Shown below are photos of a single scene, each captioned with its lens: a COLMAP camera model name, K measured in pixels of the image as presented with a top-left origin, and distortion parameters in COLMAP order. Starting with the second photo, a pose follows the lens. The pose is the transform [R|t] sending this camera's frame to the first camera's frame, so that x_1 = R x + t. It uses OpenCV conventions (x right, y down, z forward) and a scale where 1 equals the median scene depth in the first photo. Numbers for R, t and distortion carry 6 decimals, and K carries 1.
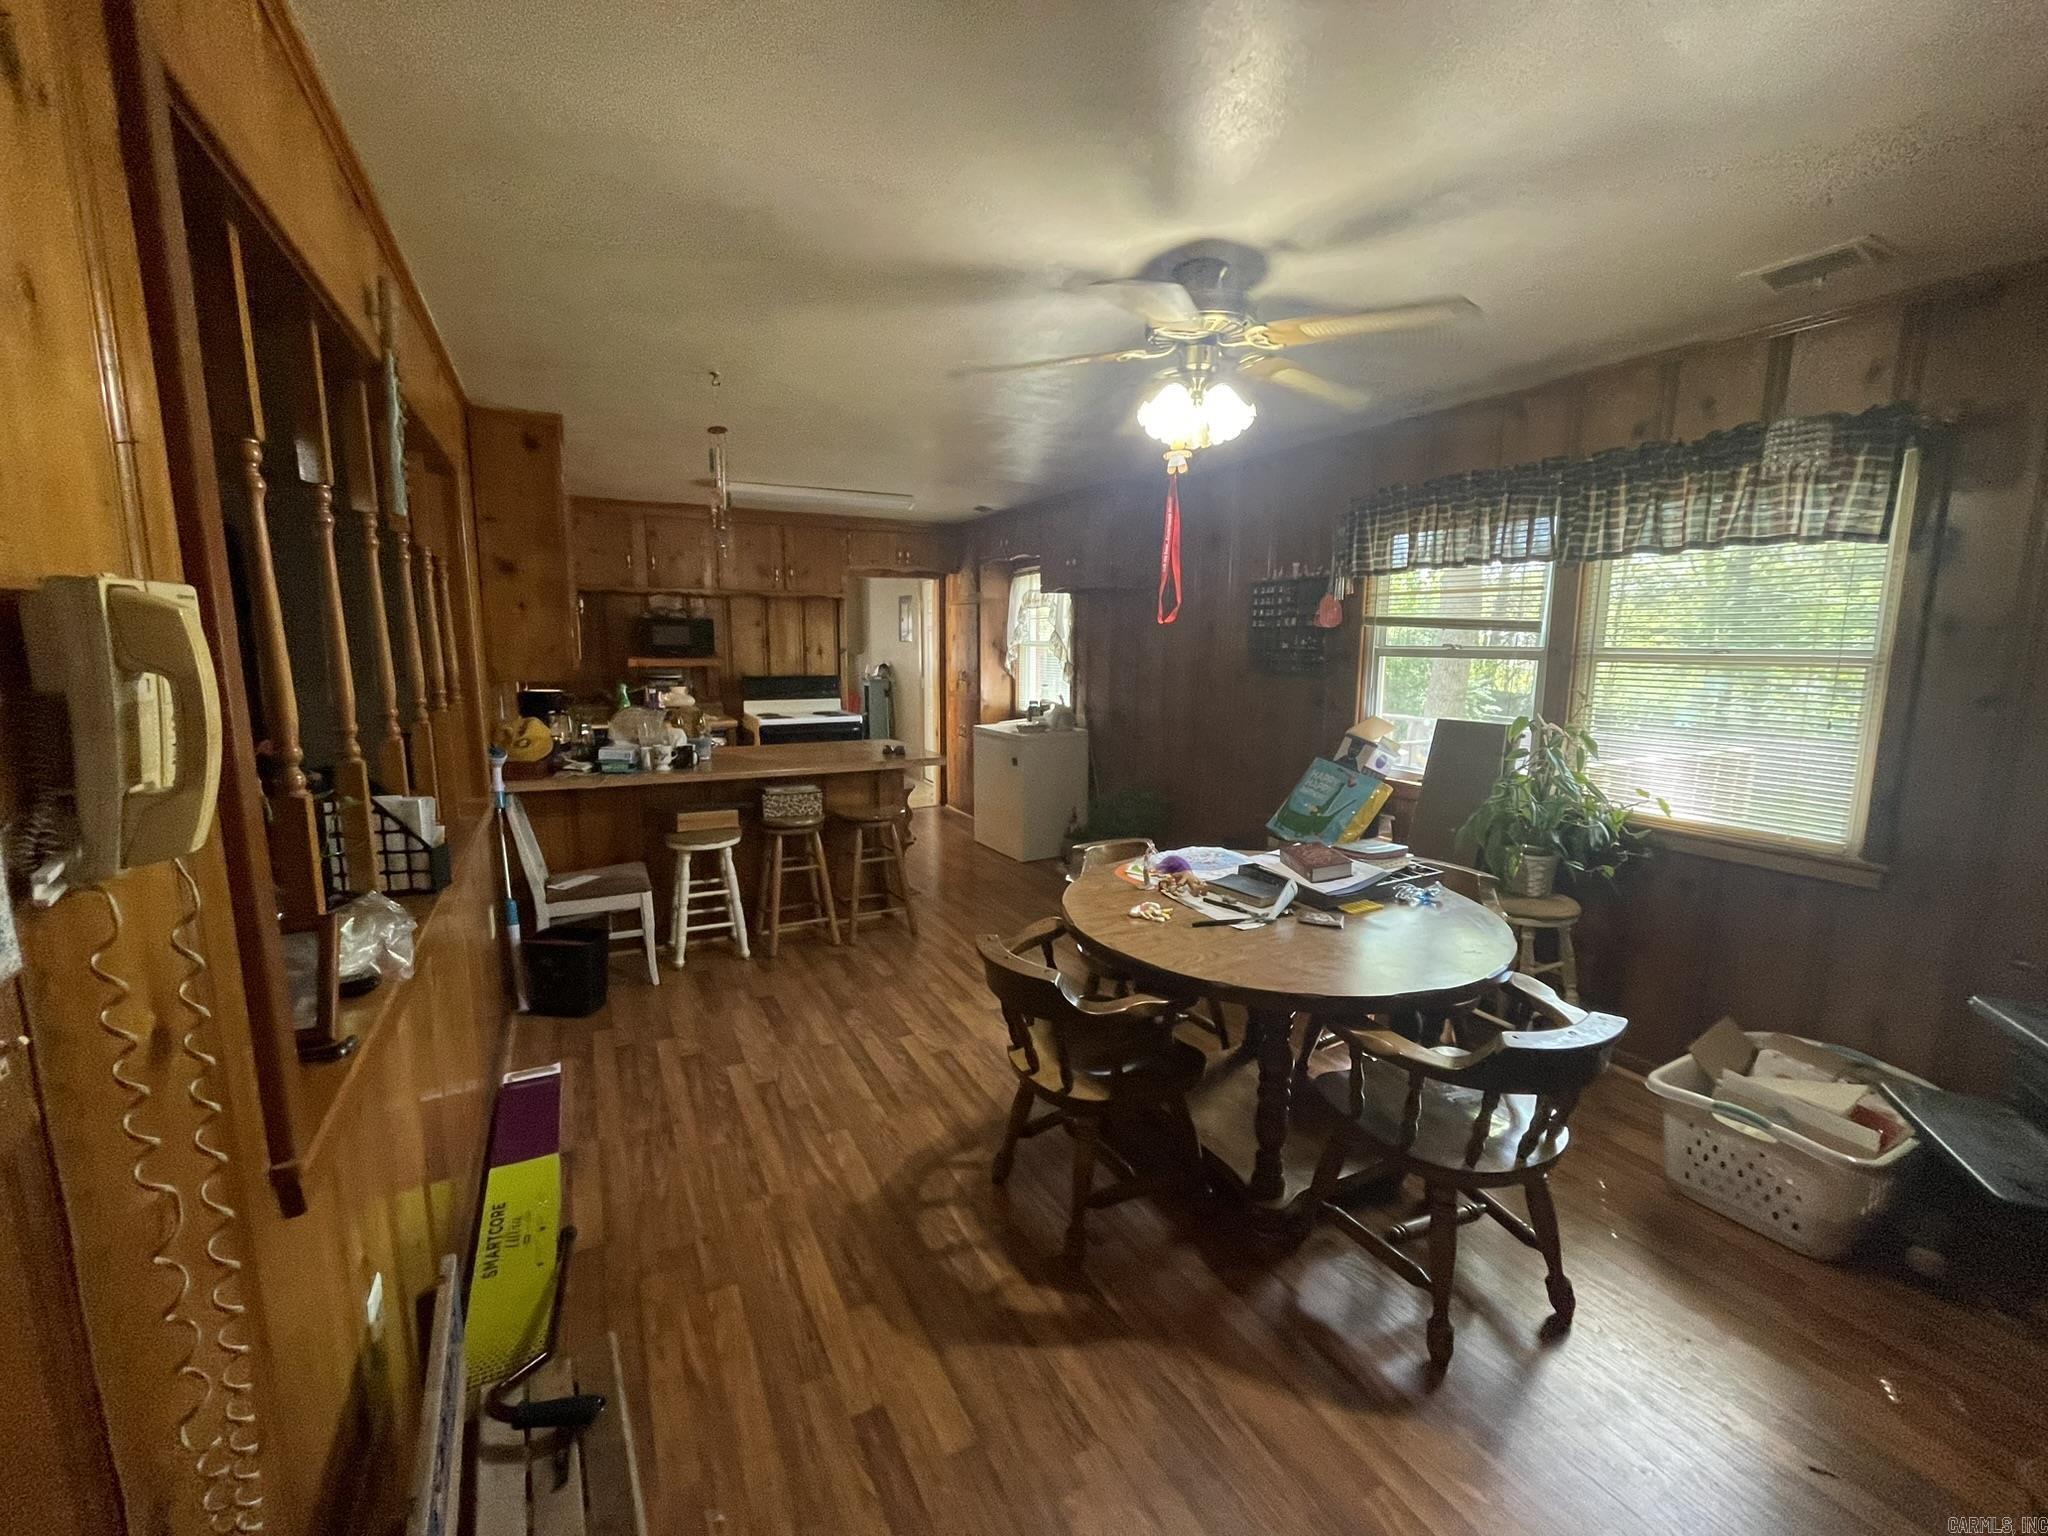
lens RADIAL K [[832.4, 0, 1024.3], [0, 832.4, 762.5], [0, 0, 1]] dist [0.000124, -0.000126]
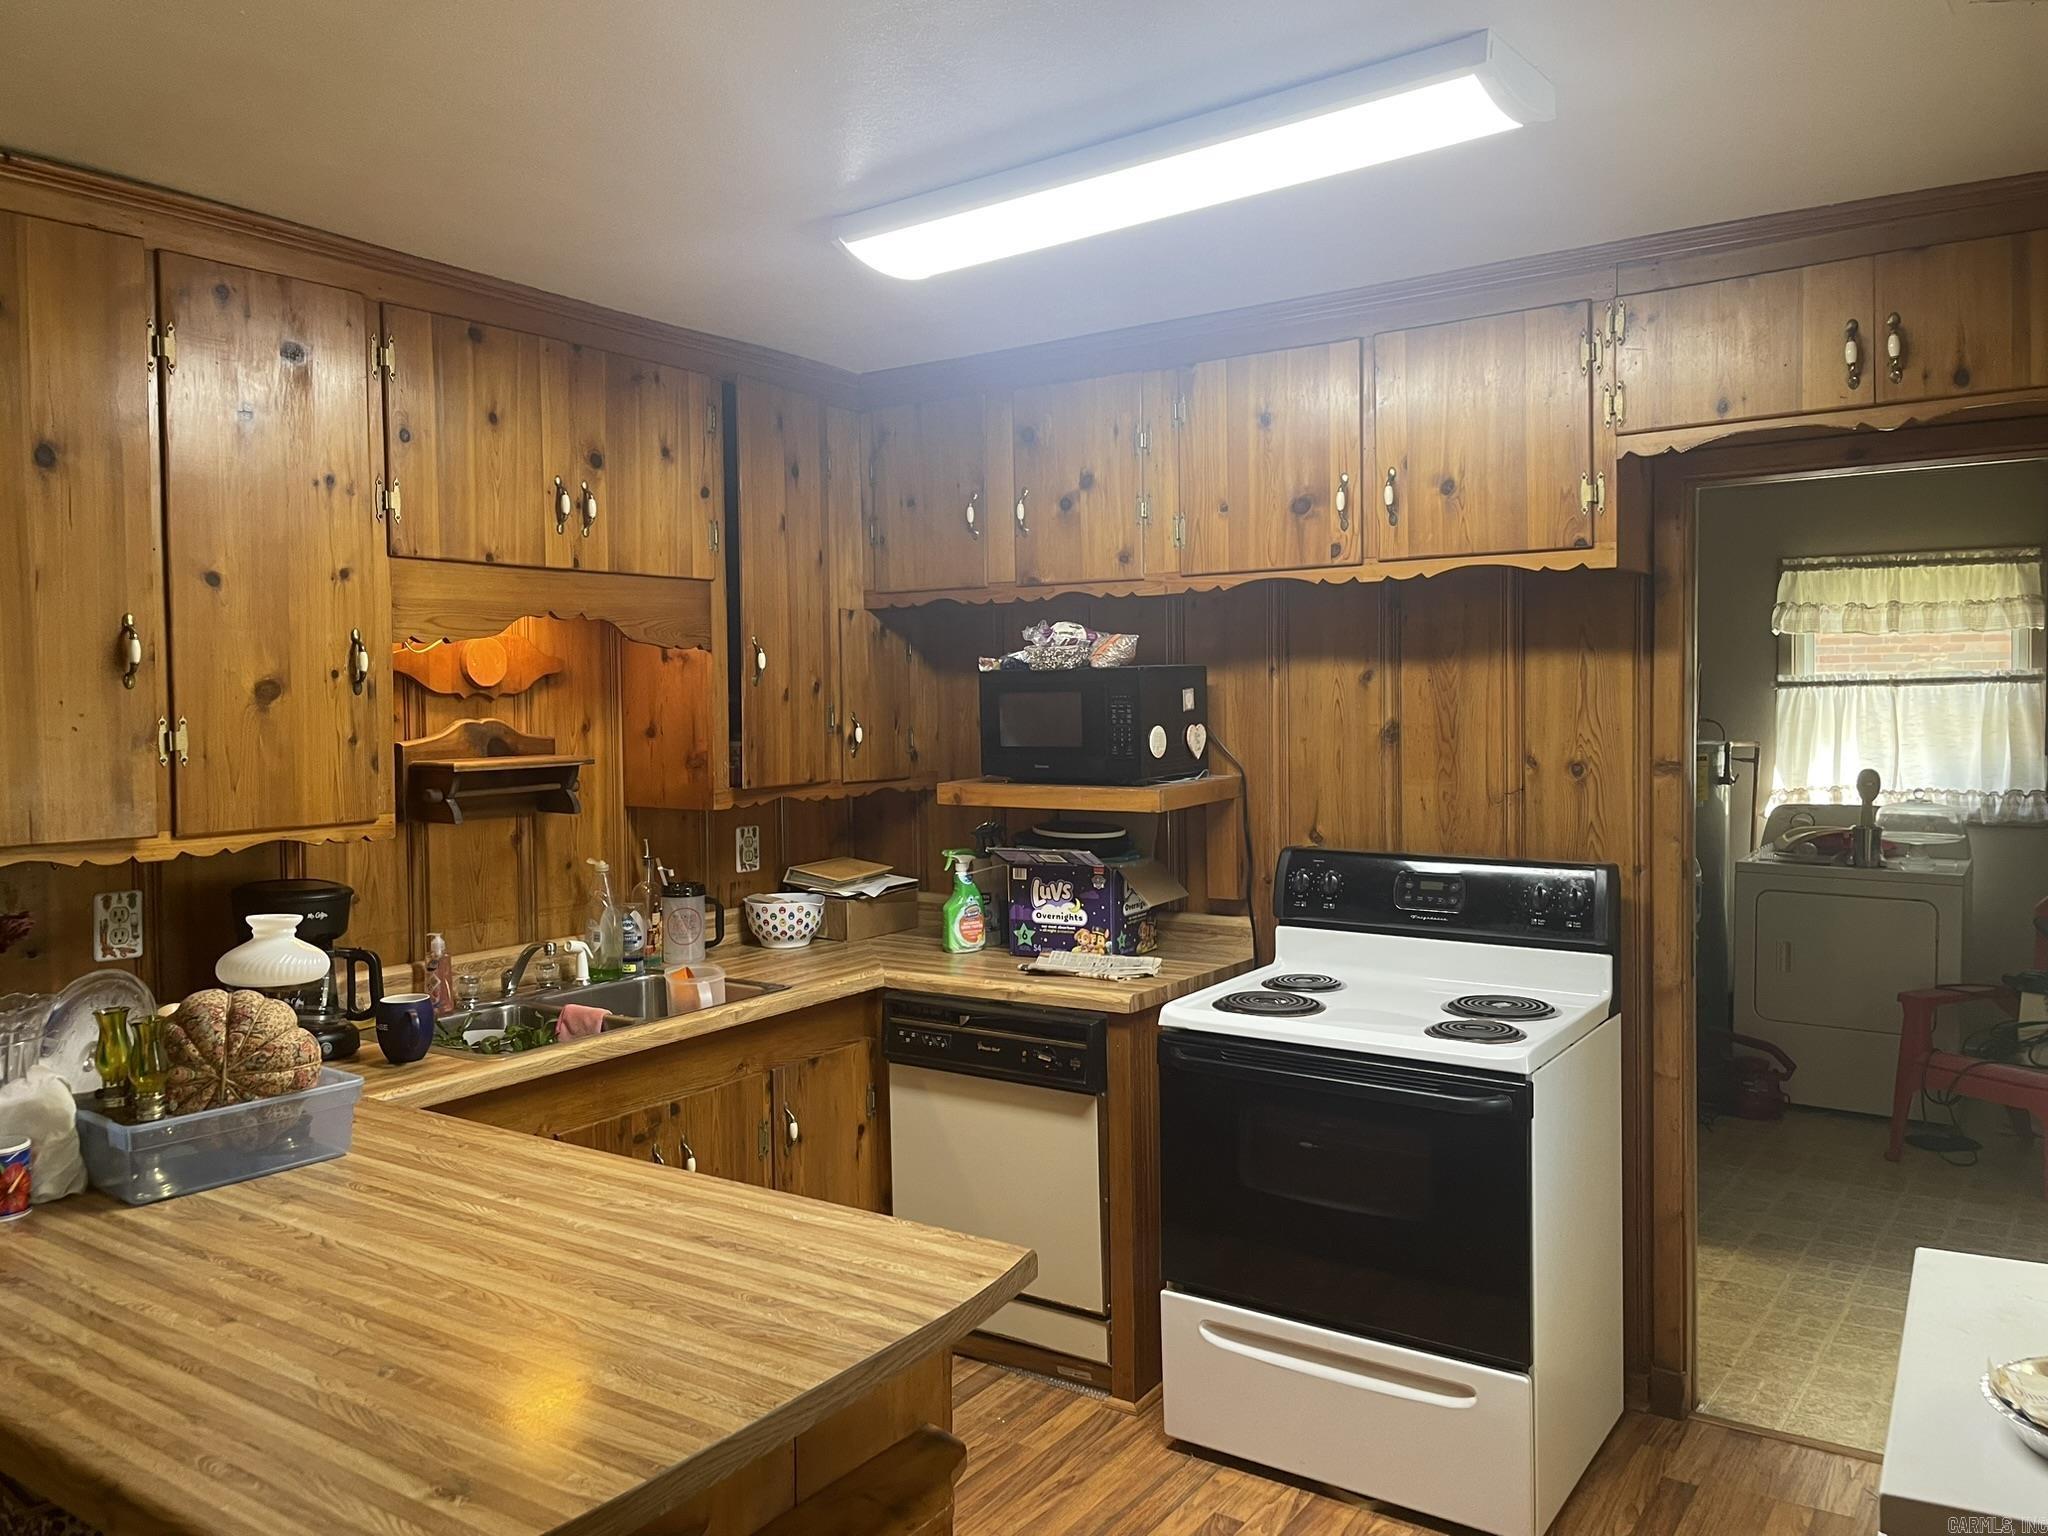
lens RADIAL K [[1549.3, 0, 1035.5], [0, 1549.3, 739.3], [0, 0, 1]] dist [0.110924, -0.145842]
pose [[0.459961, 0.011180, -0.887869, 0.136365], [-0.112611, 0.992581, -0.045839, -0.106876], [0.880770, 0.121068, 0.457807, 0.651732]]
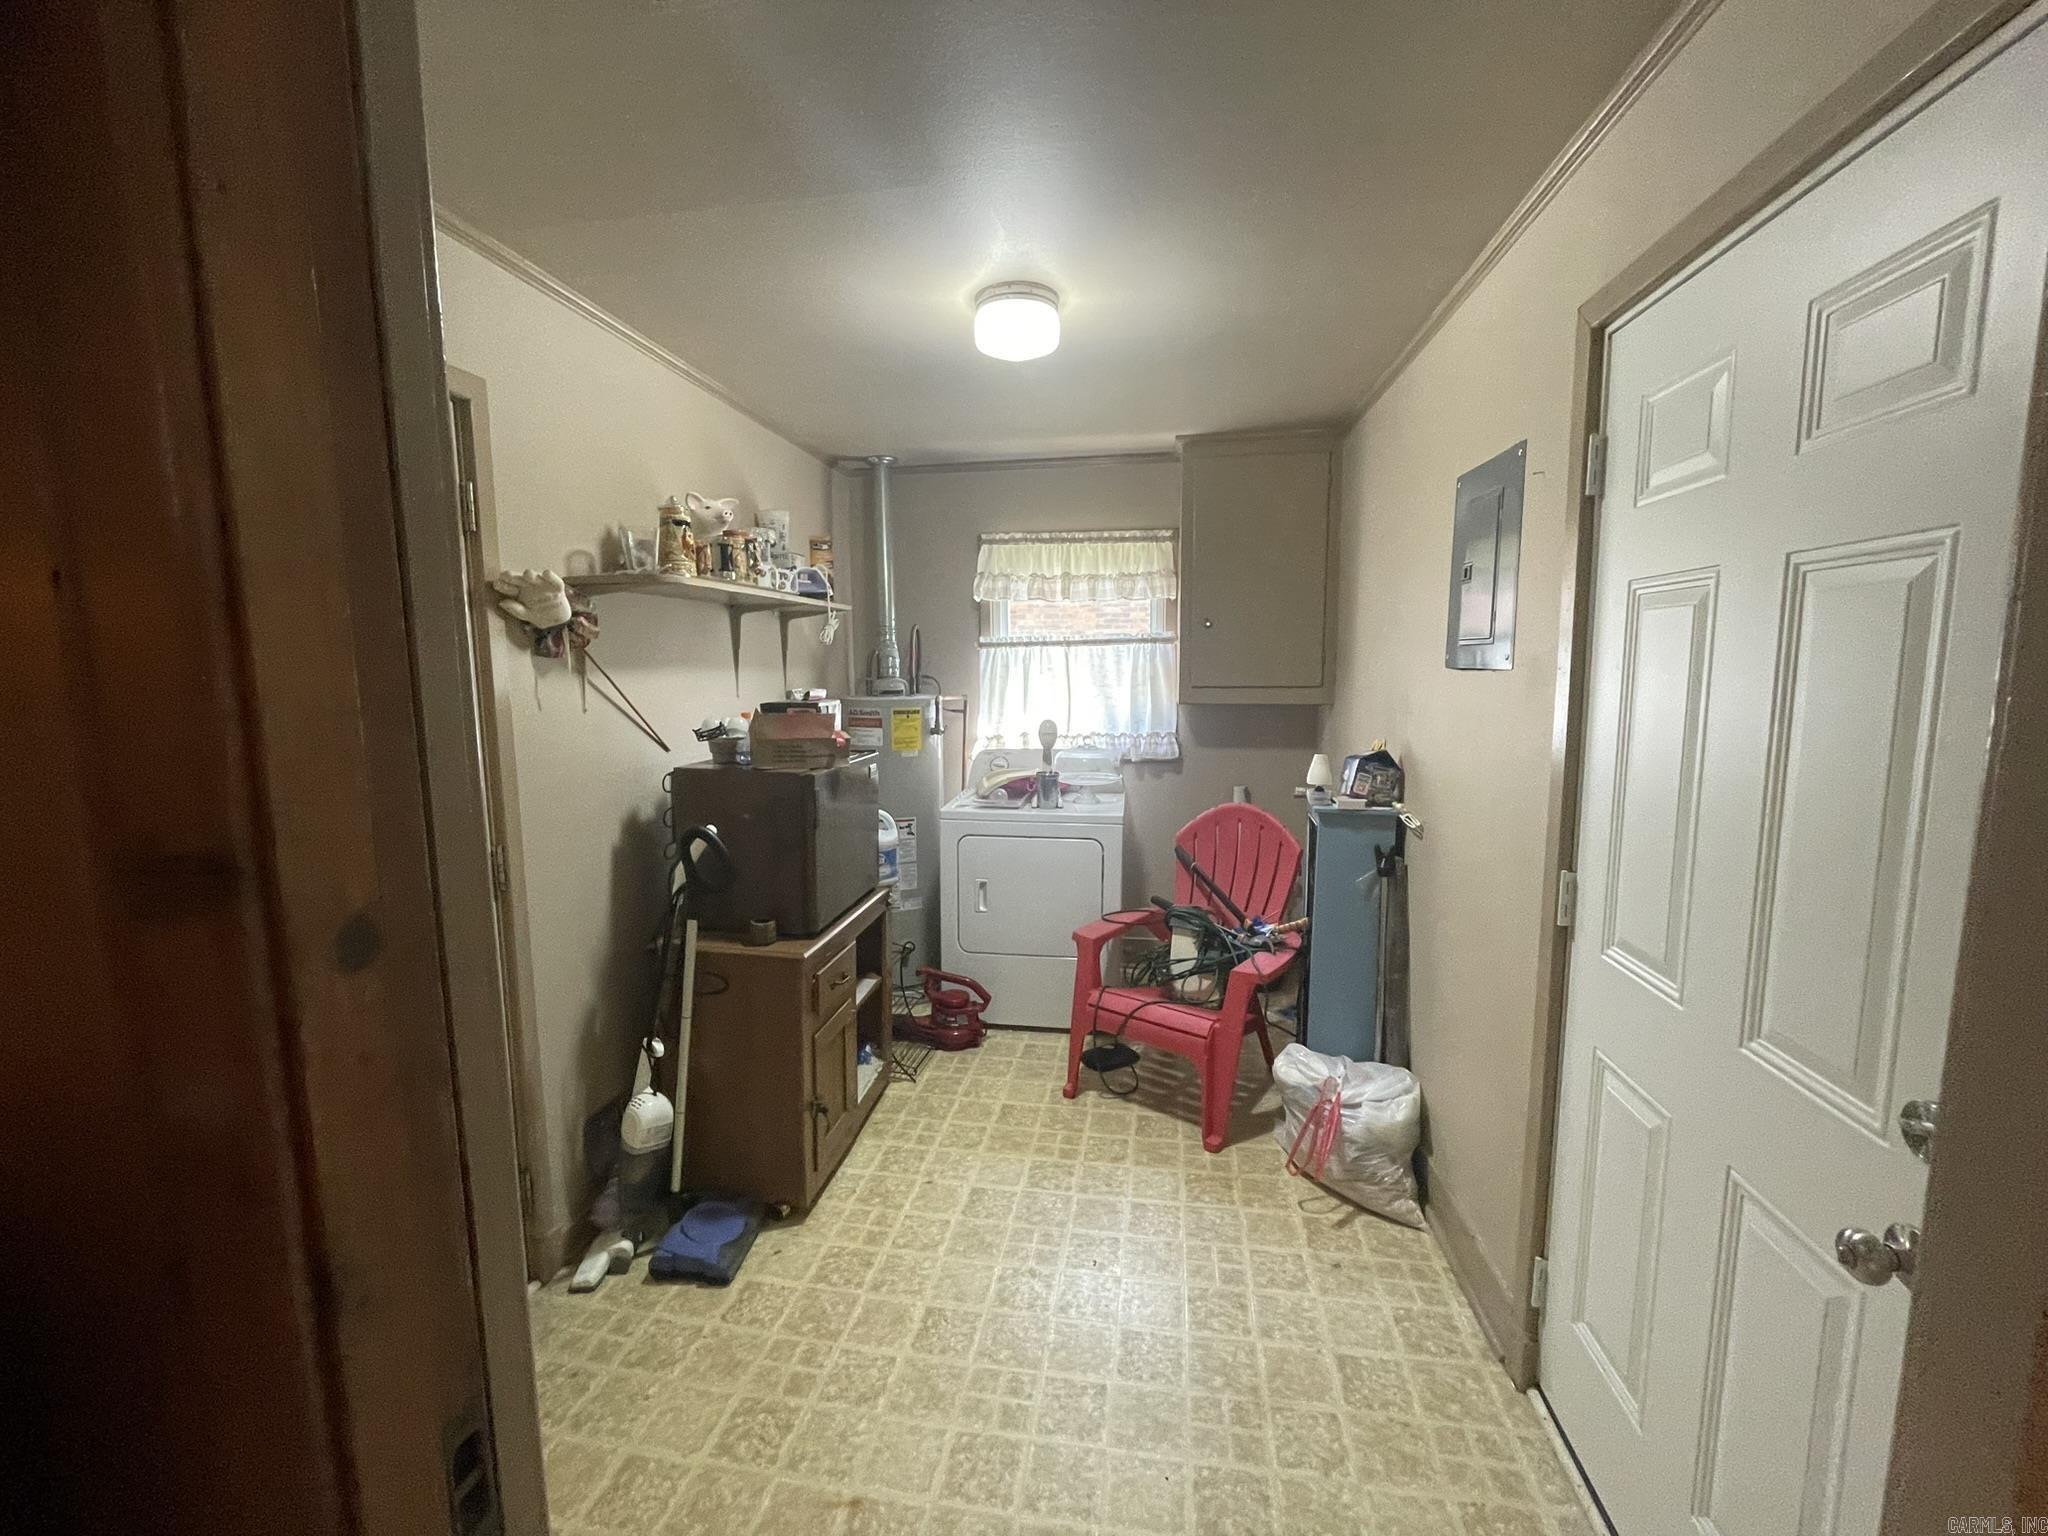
lens RADIAL K [[832.4, 0, 1024.3], [0, 832.4, 762.5], [0, 0, 1]] dist [0.000124, -0.000126]
pose [[0.799143, 0.053145, -0.598787, -0.143745], [-0.068501, 0.997647, -0.002876, -0.155625], [0.597225, 0.043316, 0.800903, 1.060659]]
